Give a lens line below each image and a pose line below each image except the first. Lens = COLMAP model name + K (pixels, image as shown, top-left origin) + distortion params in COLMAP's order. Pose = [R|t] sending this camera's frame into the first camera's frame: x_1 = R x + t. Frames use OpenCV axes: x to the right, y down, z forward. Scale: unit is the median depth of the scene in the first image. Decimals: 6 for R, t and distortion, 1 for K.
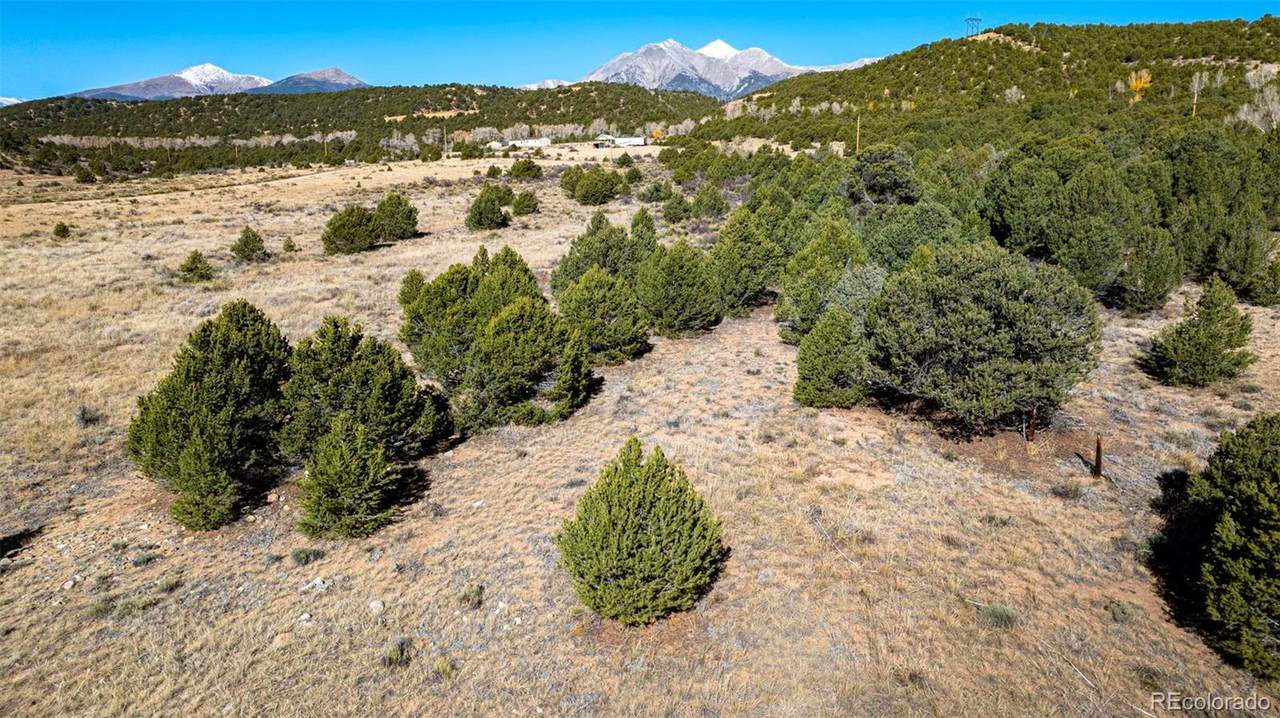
lens RADIAL K [[937.1, 0, 641.1], [0, 937.1, 359.3], [0, 0, 1]] dist [-0.025884, 0.043452]
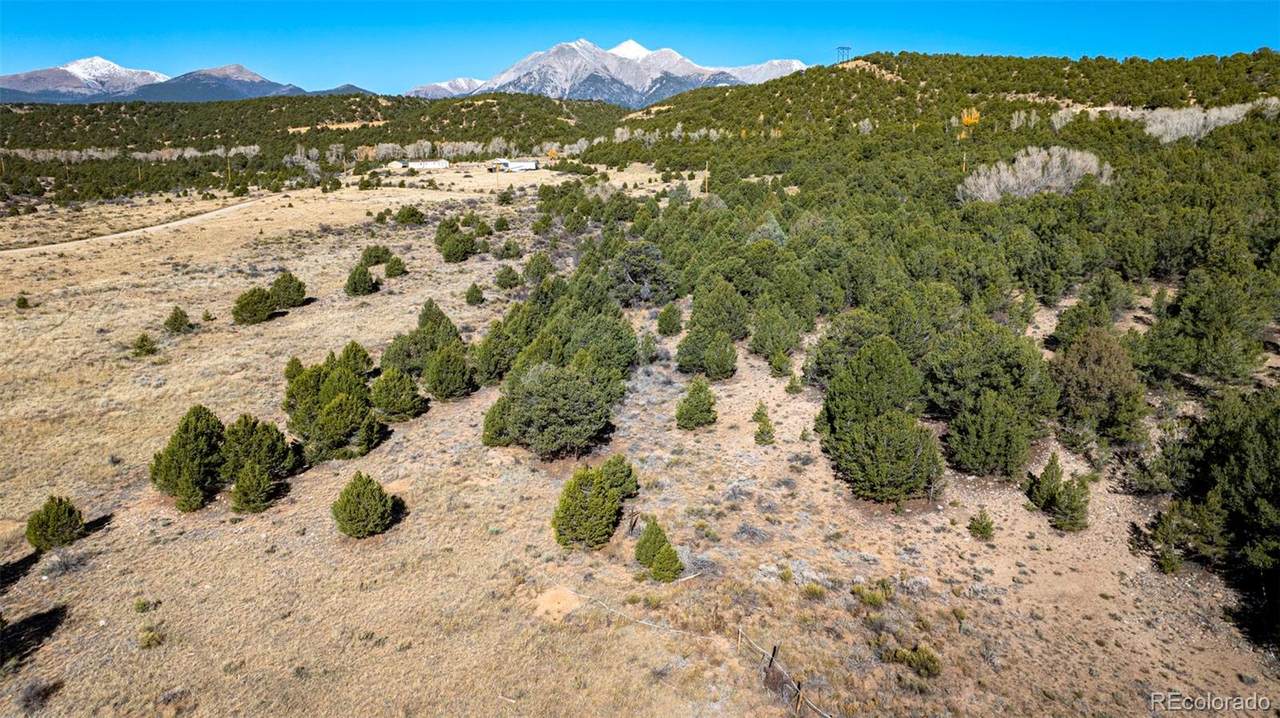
lens RADIAL K [[937.1, 0, 647.2], [0, 937.1, 359.4], [0, 0, 1]] dist [-0.025884, 0.043452]
pose [[0.995508, -0.016857, 0.093164, 0.030543], [0.016676, 0.999857, 0.002717, -0.012332], [-0.093197, -0.001151, 0.995647, -0.094700]]
